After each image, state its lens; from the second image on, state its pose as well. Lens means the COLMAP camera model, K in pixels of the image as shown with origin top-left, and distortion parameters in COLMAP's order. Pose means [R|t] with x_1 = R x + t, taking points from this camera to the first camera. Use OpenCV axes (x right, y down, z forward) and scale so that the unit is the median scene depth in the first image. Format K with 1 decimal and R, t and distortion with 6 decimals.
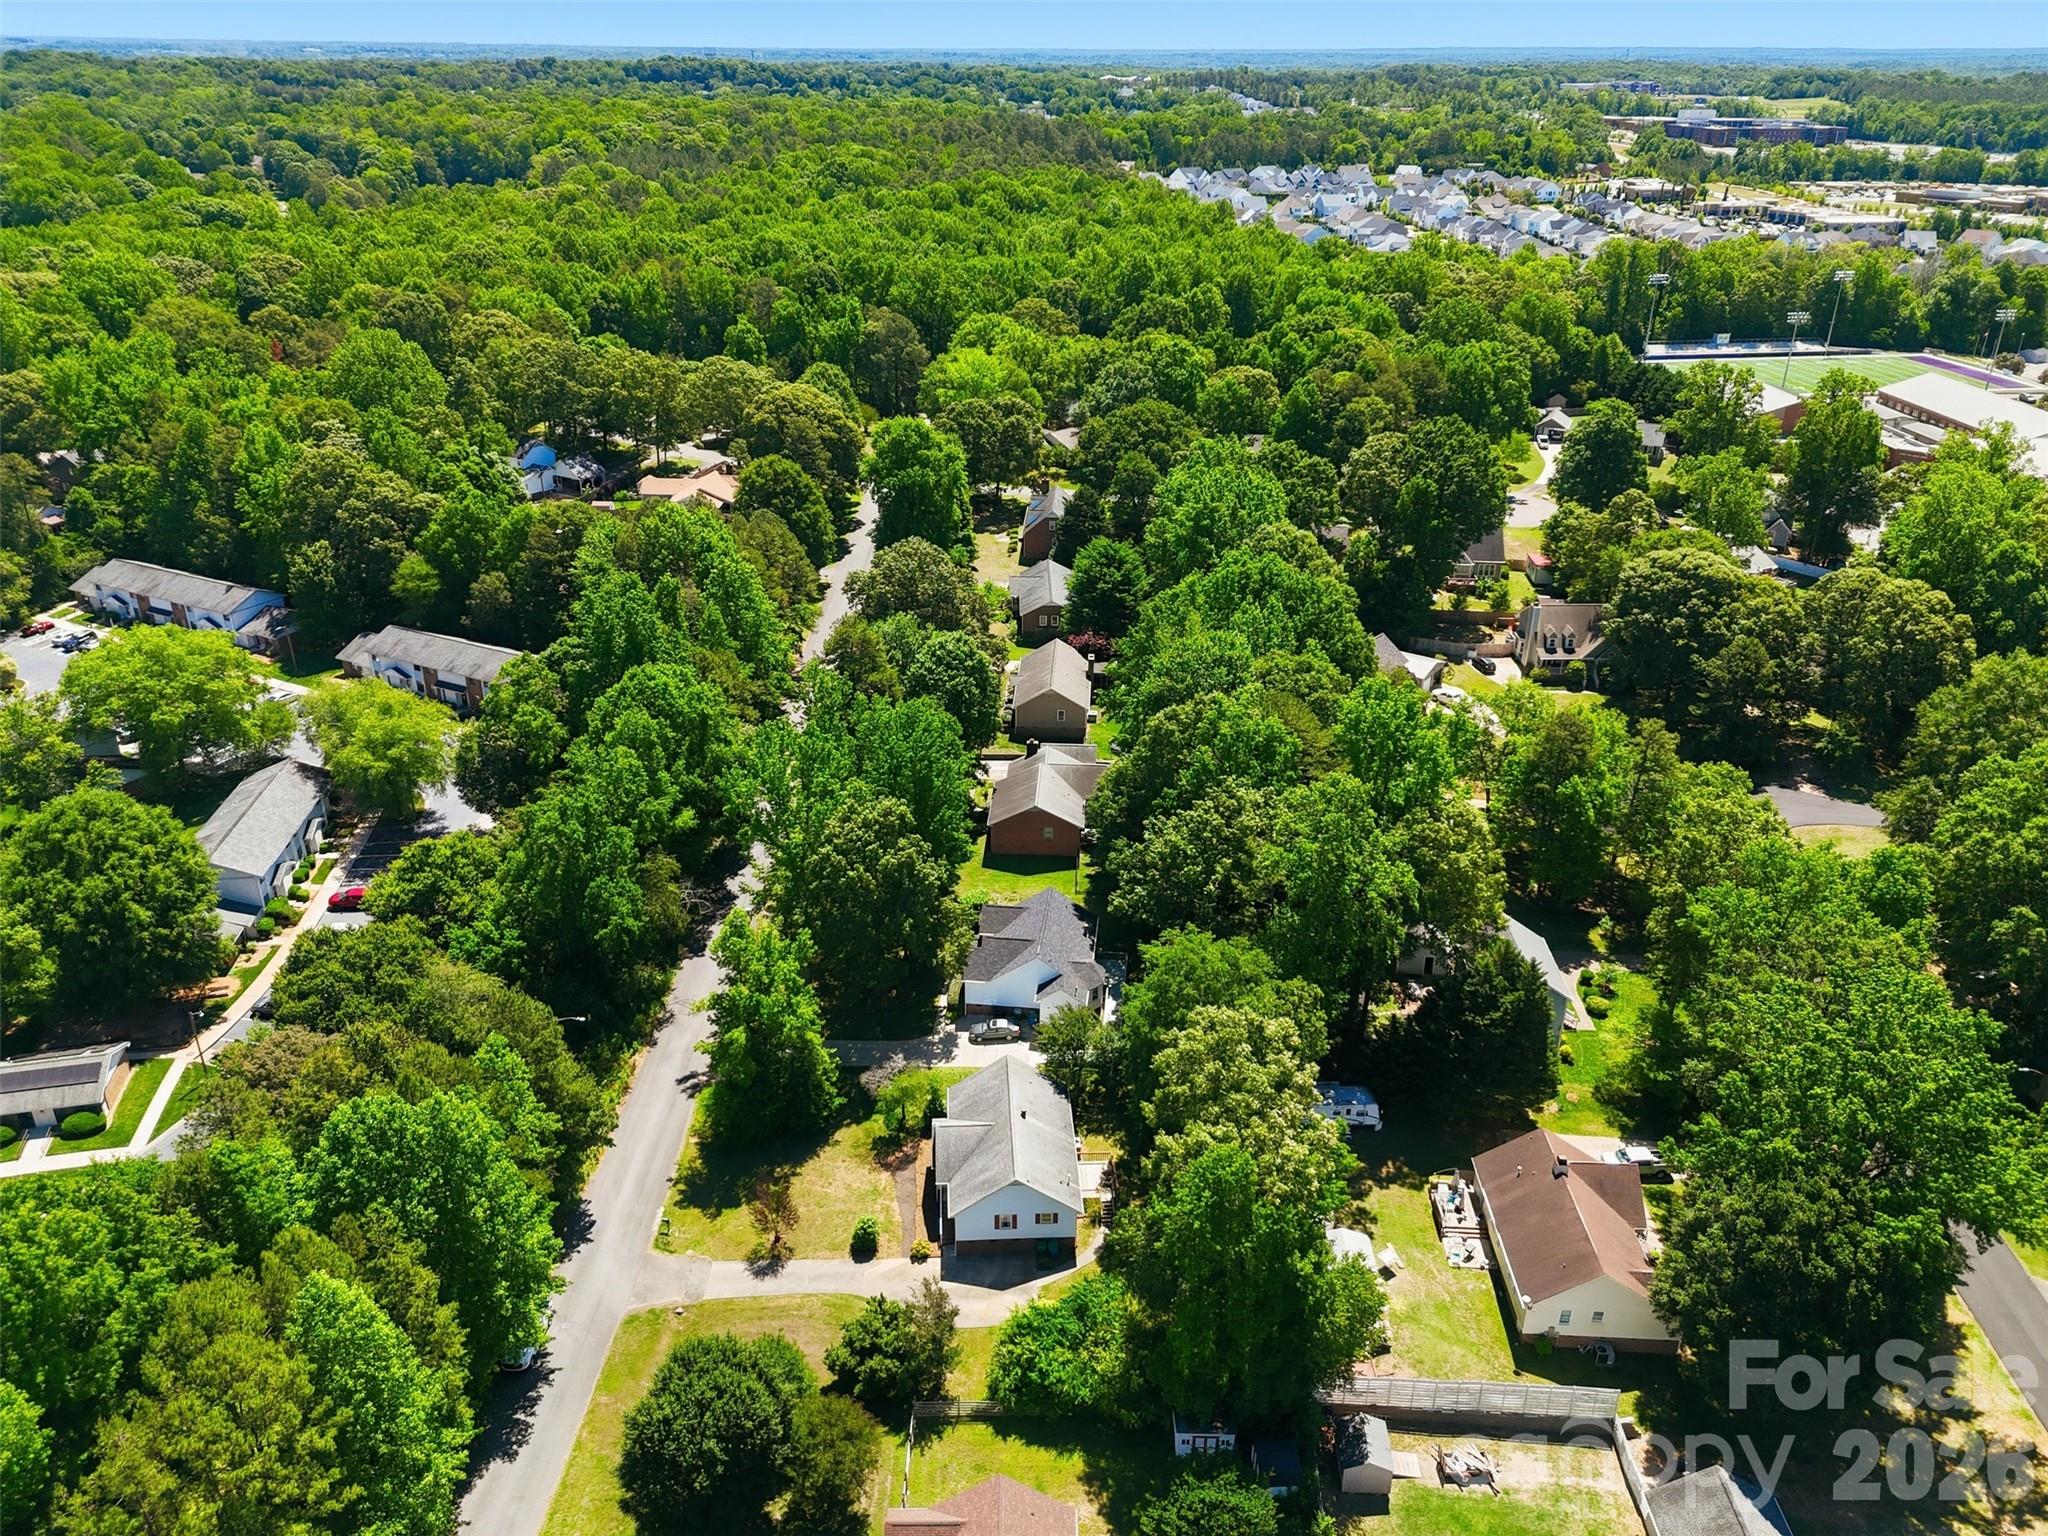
lens RADIAL K [[1496.3, 0, 1024.0], [0, 1496.3, 768.0], [0, 0, 1]] dist [0.030242, -0.000749]
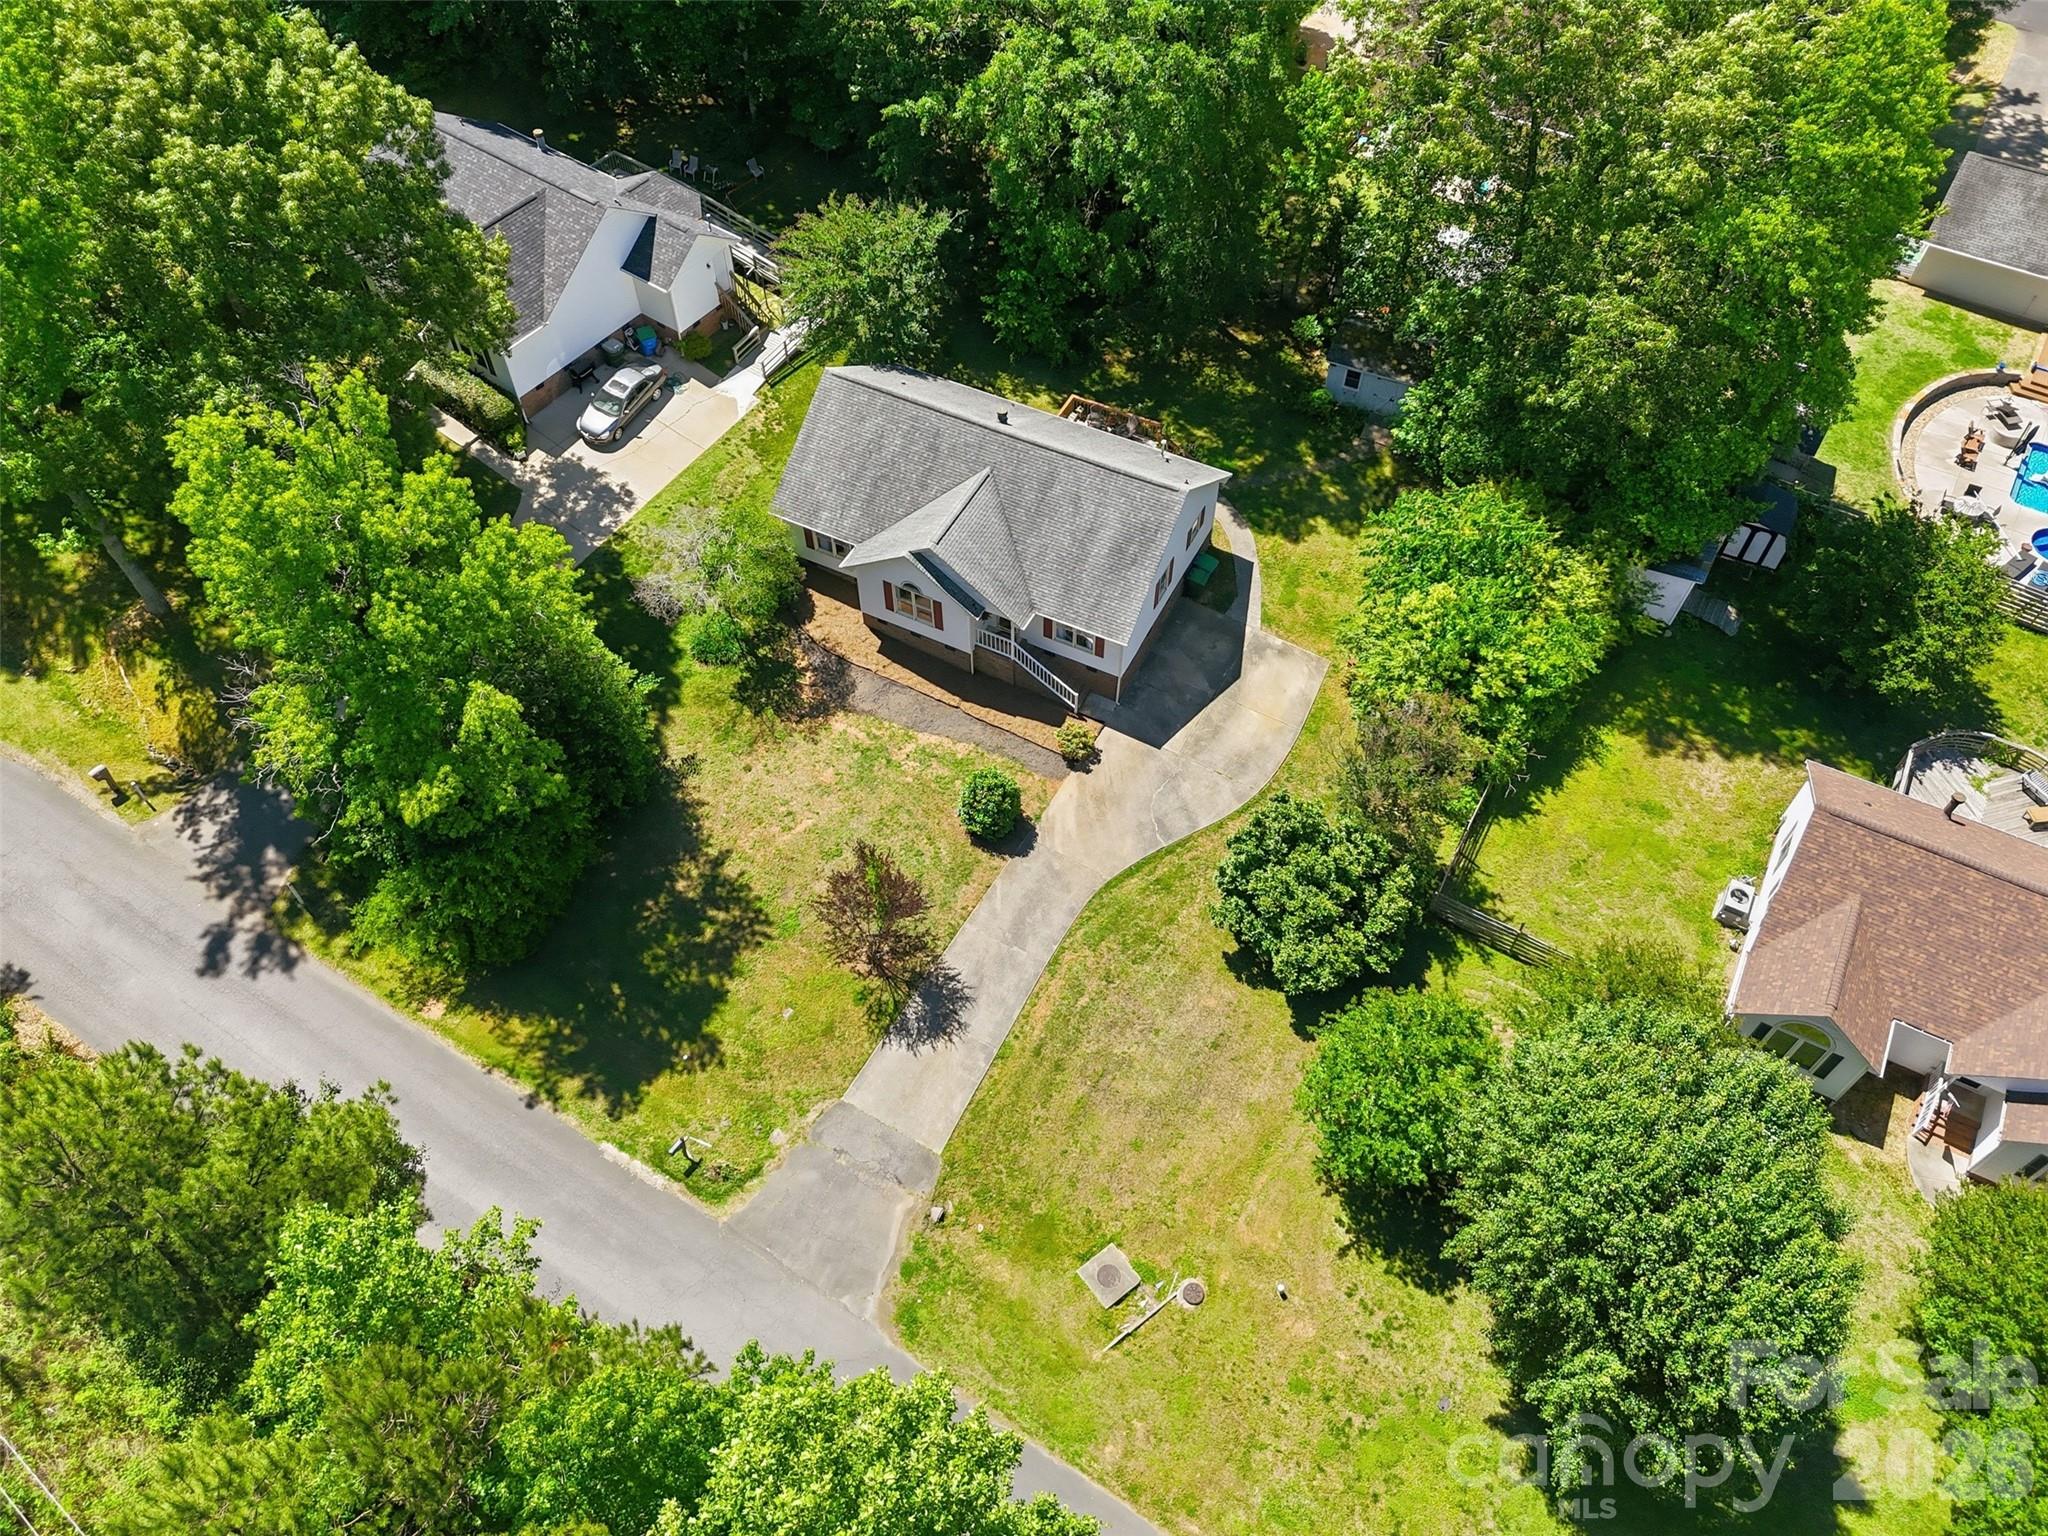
lens RADIAL K [[1493.7, 0, 1024.0], [0, 1493.7, 768.0], [0, 0, 1]] dist [0.111714, -0.154658]
pose [[0.494097, -0.700323, 0.515186, -0.283586], [0.377789, 0.706649, 0.598266, 0.018415], [-0.783035, -0.100969, 0.613727, 0.591127]]
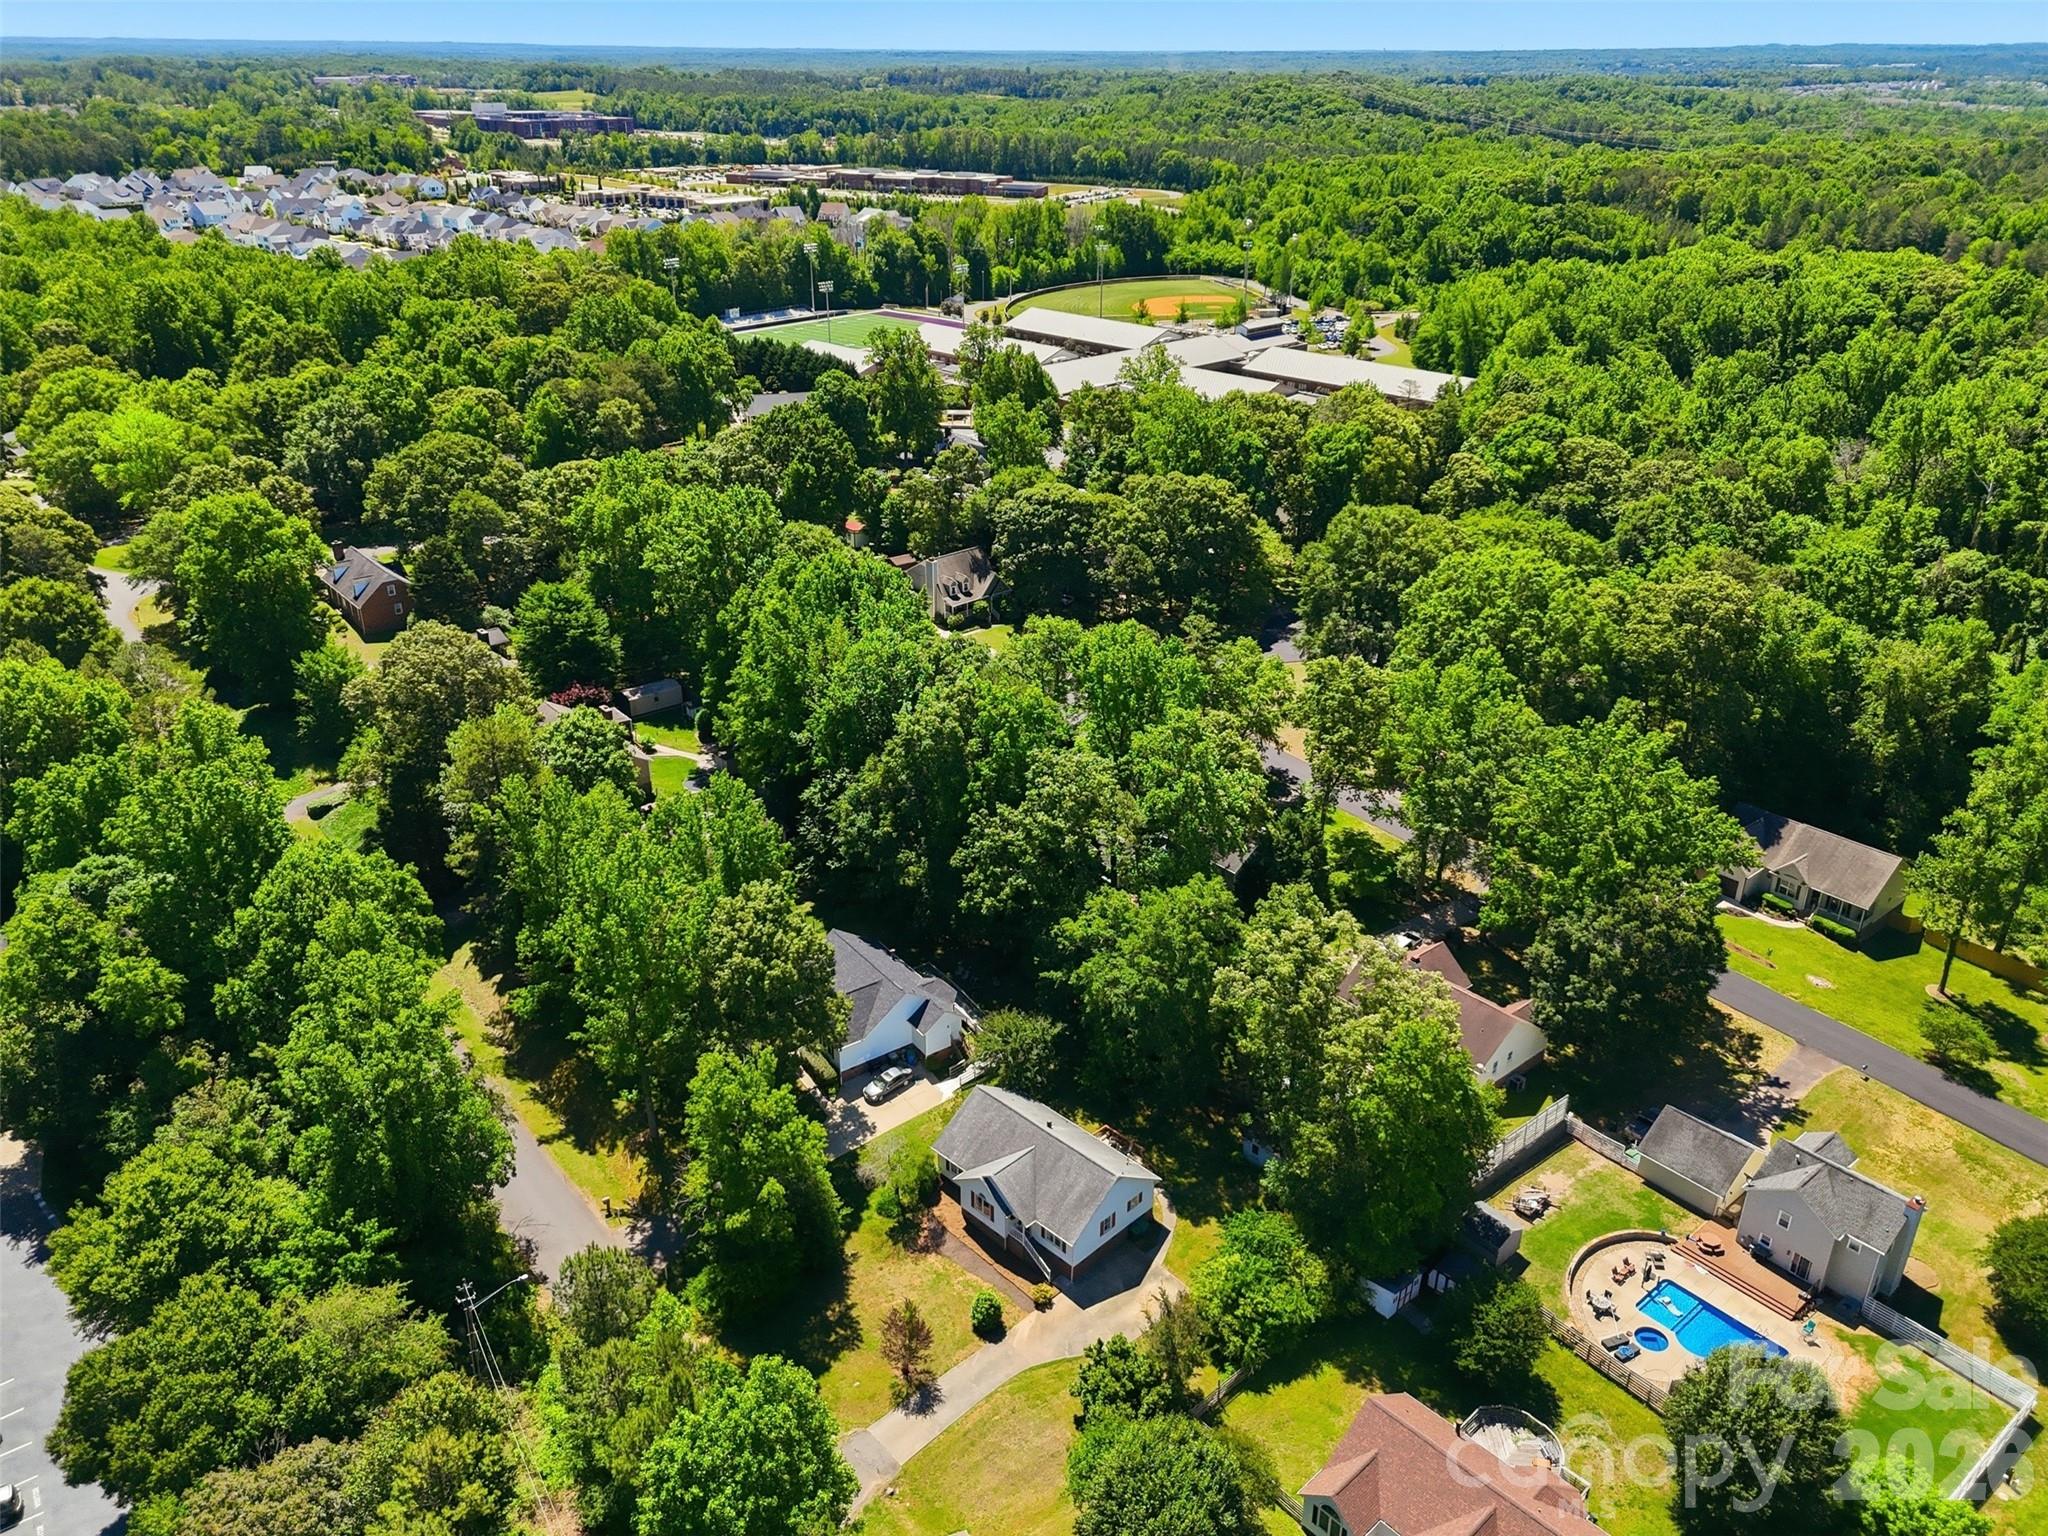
lens RADIAL K [[1500.3, 0, 1024.0], [0, 1500.3, 768.0], [0, 0, 1]] dist [0.044831, -0.034250]
pose [[0.741058, -0.291405, 0.604910, -0.471689], [0.289799, 0.951492, 0.103341, -0.088081], [-0.605681, 0.098720, 0.789560, 0.174046]]
